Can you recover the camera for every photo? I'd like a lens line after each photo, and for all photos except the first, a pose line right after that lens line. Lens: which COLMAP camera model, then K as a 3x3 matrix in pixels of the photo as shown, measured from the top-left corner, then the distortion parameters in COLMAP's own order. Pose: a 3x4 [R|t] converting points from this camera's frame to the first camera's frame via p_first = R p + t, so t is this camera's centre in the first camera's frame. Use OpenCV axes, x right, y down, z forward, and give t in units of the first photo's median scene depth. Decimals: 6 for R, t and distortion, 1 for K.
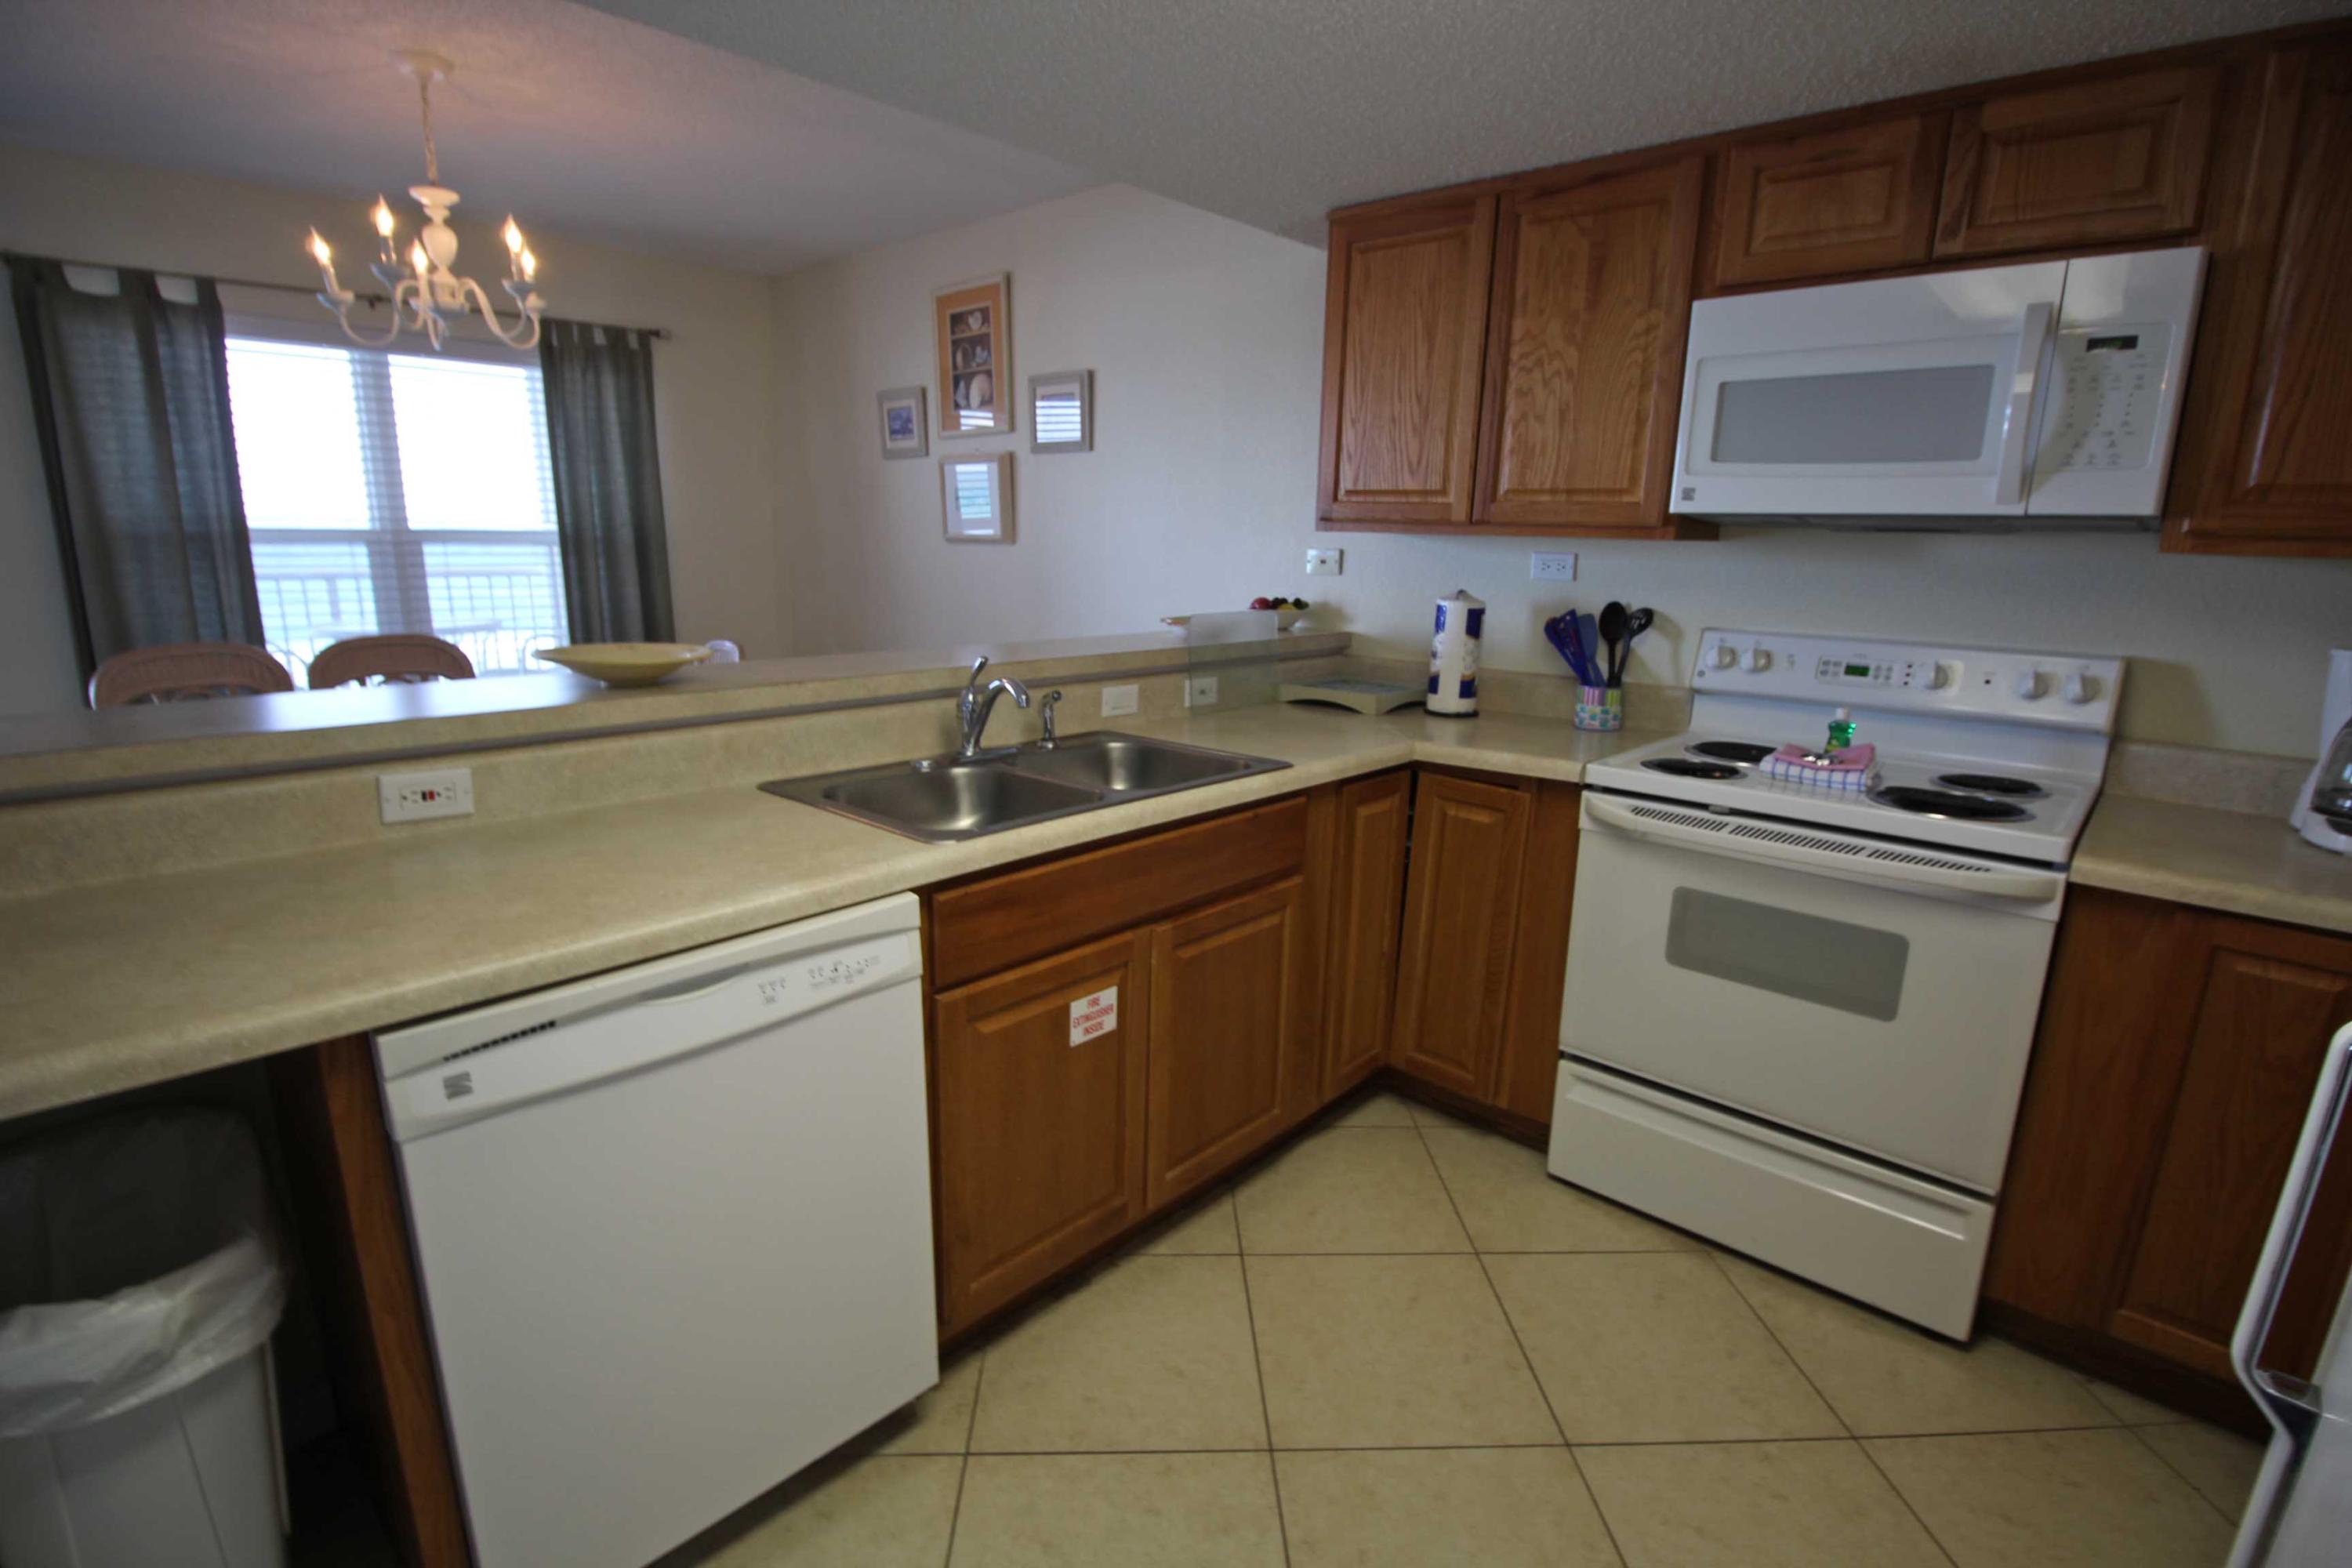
lens RADIAL K [[1097.8, 0, 1176.0], [0, 1097.8, 784.0], [0, 0, 1]] dist [0.001714, -0.014491]
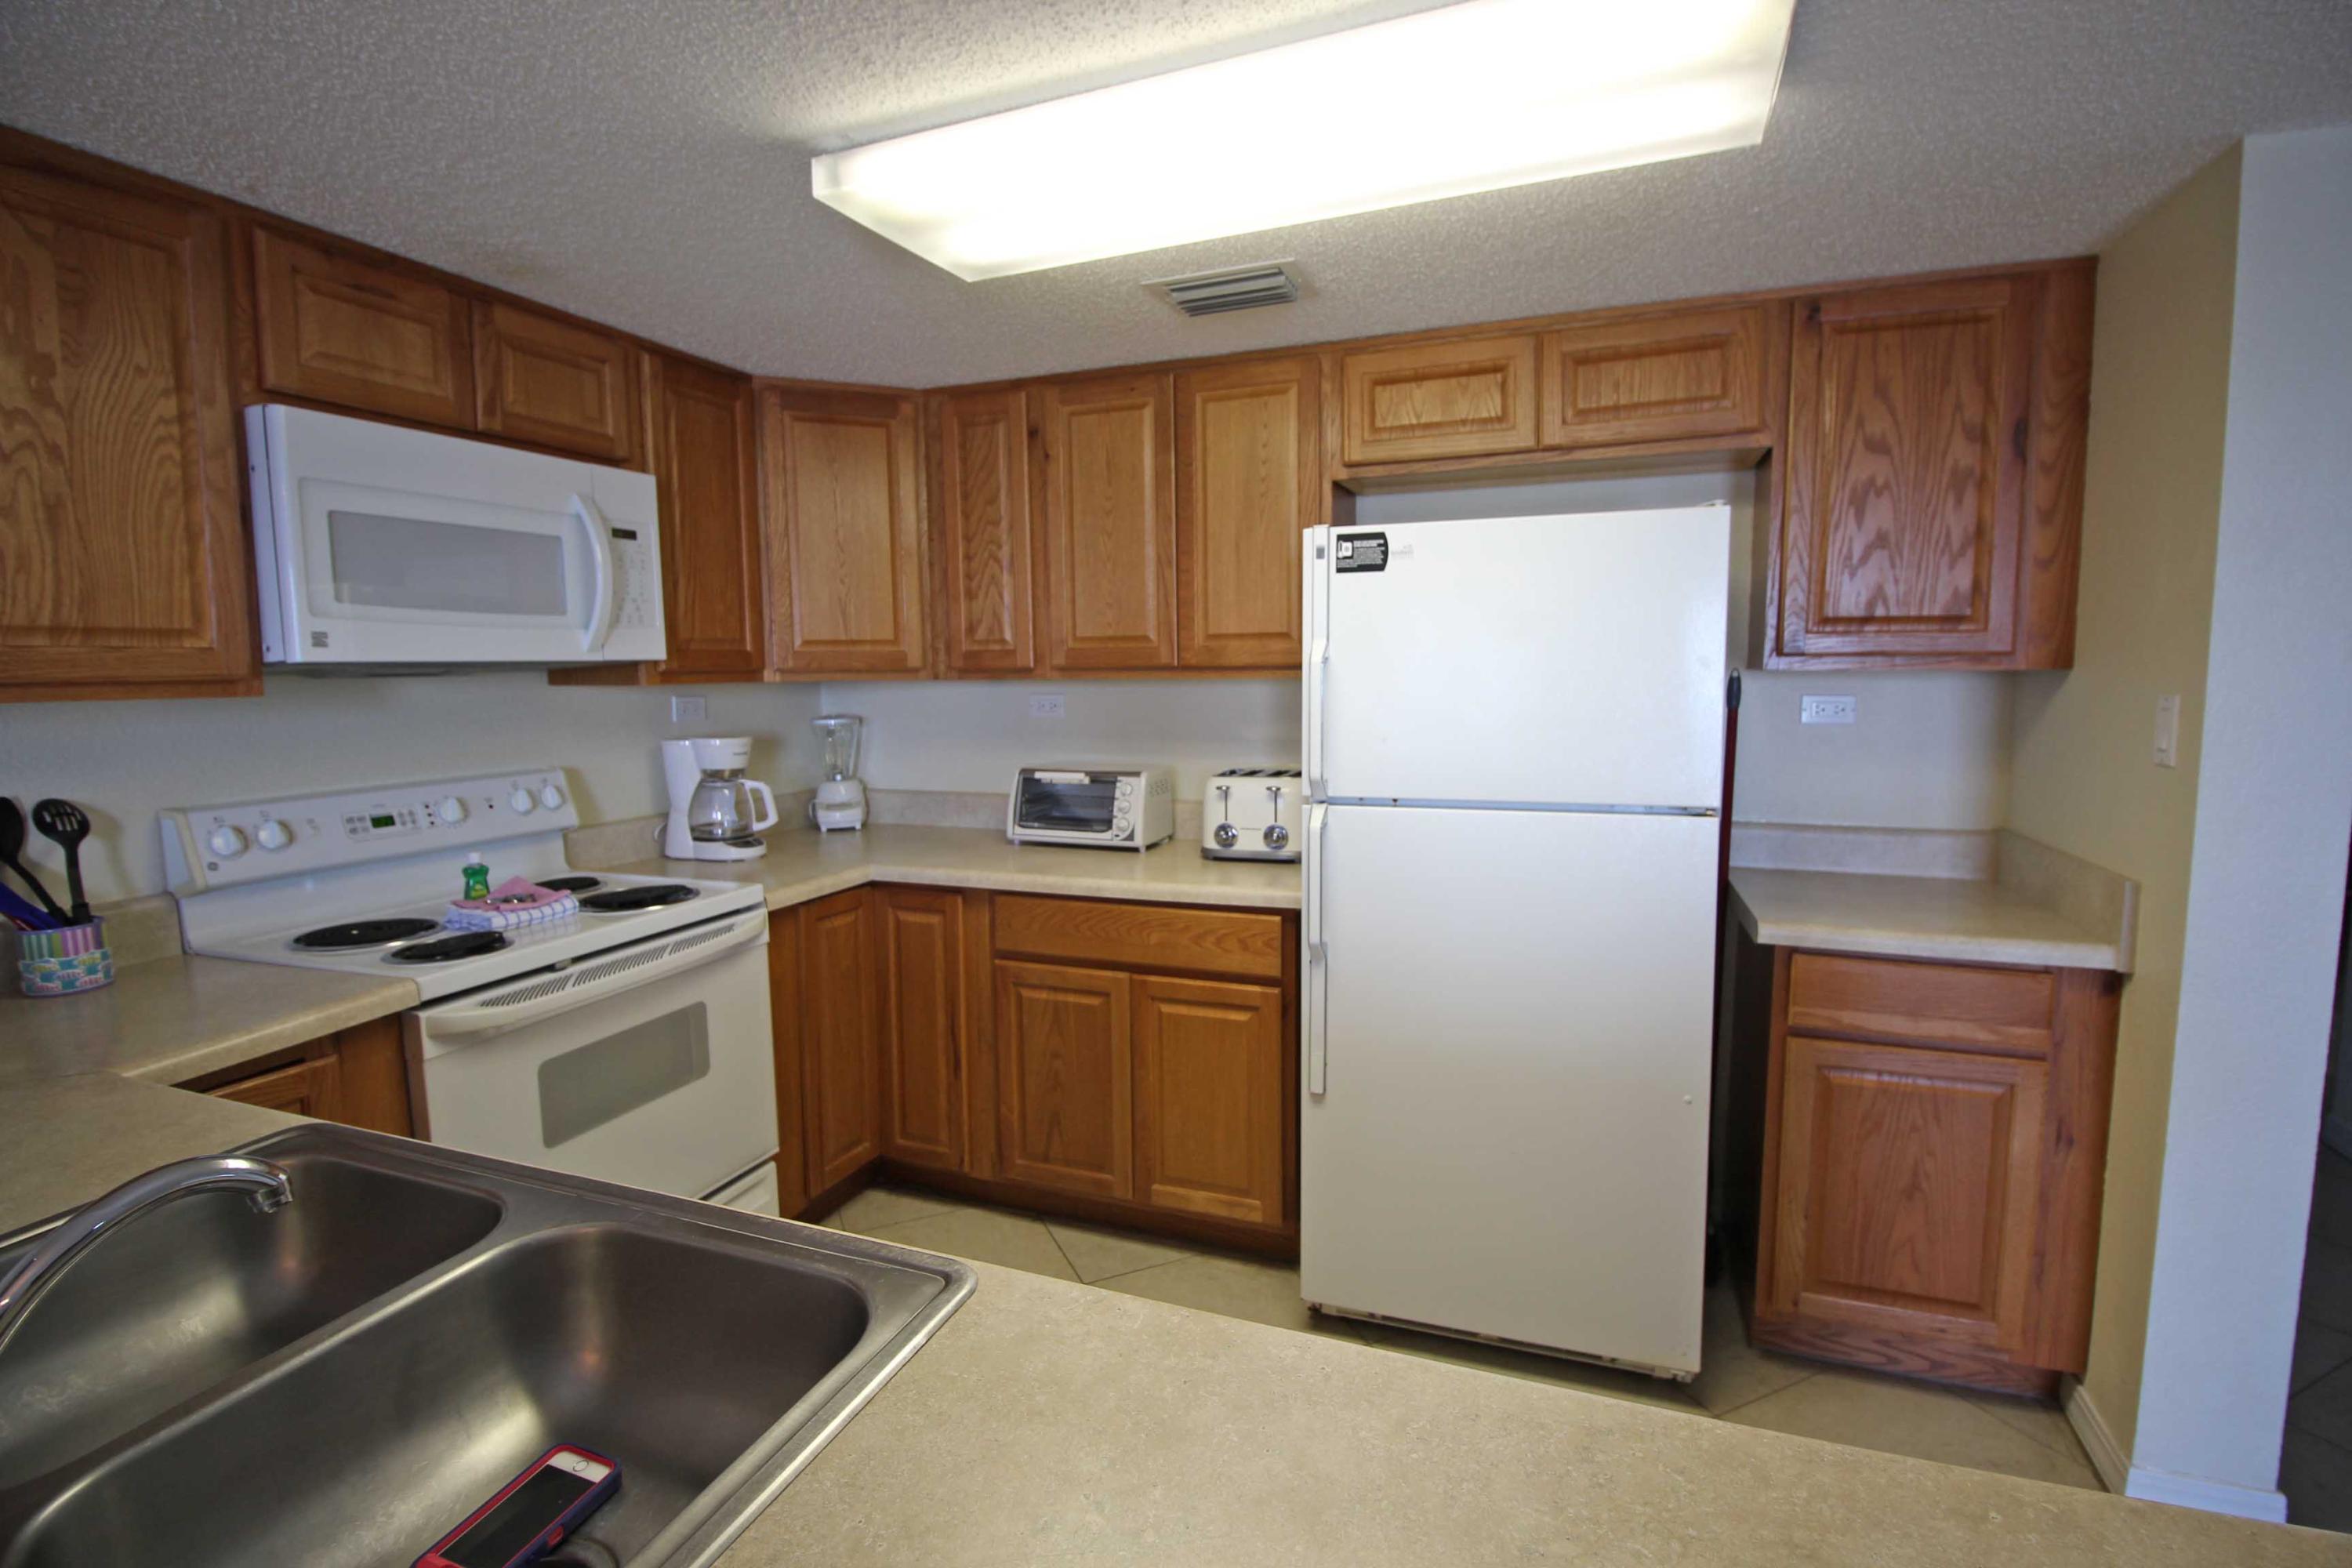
lens RADIAL K [[1097.8, 0, 1176.0], [0, 1097.8, 784.0], [0, 0, 1]] dist [0.001714, -0.014491]
pose [[-0.378535, -0.118546, 0.917964, -0.523729], [0.207325, 0.955705, 0.208914, -0.199099], [-0.902069, 0.269398, -0.337190, 0.728155]]
